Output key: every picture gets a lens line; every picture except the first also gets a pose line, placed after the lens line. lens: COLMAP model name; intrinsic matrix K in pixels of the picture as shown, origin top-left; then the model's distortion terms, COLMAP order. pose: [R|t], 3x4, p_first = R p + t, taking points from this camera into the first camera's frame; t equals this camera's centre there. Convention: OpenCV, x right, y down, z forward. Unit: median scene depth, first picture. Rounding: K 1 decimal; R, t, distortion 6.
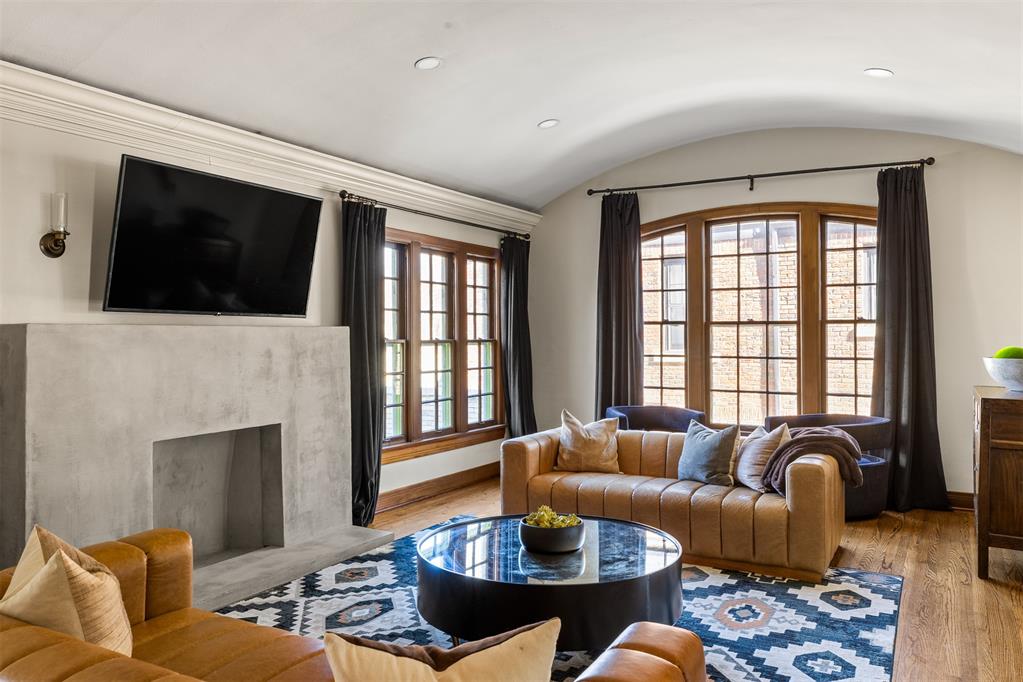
lens RADIAL K [[748.7, 0, 515.7], [0, 748.7, 331.7], [0, 0, 1]] dist [0.000436, 0.000330]
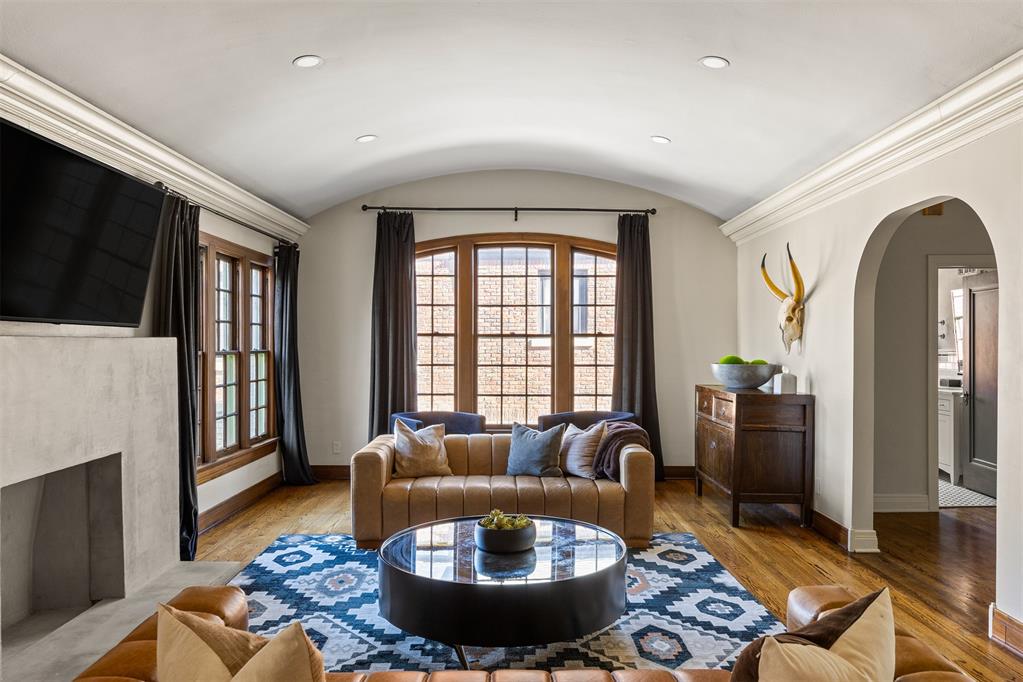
lens RADIAL K [[697.0, 0, 512.2], [0, 697.0, 344.1], [0, 0, 1]] dist [-0.000087, 0.010298]
pose [[0.868202, 0.001205, 0.496209, -0.280243], [-0.003942, 0.999982, 0.004469, -0.004127], [-0.496195, -0.005836, 0.868191, 0.085224]]
